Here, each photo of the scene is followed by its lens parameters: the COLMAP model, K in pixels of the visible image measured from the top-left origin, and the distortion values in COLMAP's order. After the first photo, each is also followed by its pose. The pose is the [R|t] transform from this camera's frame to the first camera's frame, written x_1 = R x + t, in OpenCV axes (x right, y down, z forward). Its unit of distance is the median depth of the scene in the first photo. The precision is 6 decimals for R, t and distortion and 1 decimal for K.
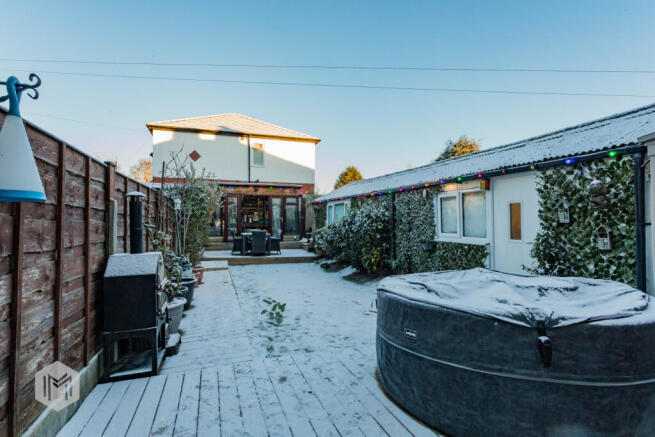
lens RADIAL K [[316.9, 0, 329.3], [0, 316.9, 218.5], [0, 0, 1]] dist [-0.000631, 0.000230]
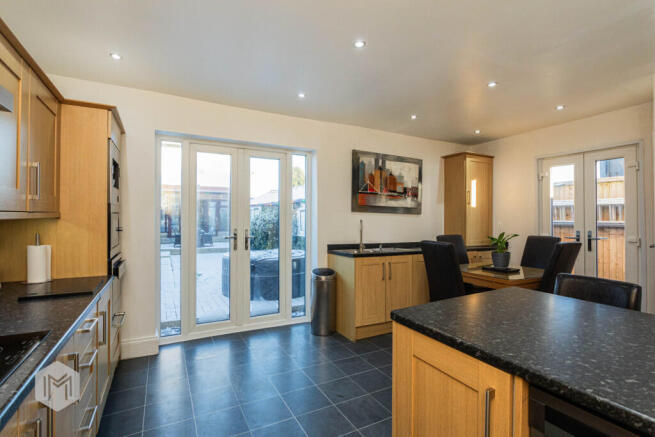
lens RADIAL K [[316.9, 0, 325.9], [0, 316.9, 219.2], [0, 0, 1]] dist [-0.000631, 0.000230]
pose [[0.991896, 0.001264, 0.127047, 0.129401], [-0.003582, 0.999831, 0.018020, -0.022250], [-0.127003, -0.018329, 0.991733, -0.322636]]
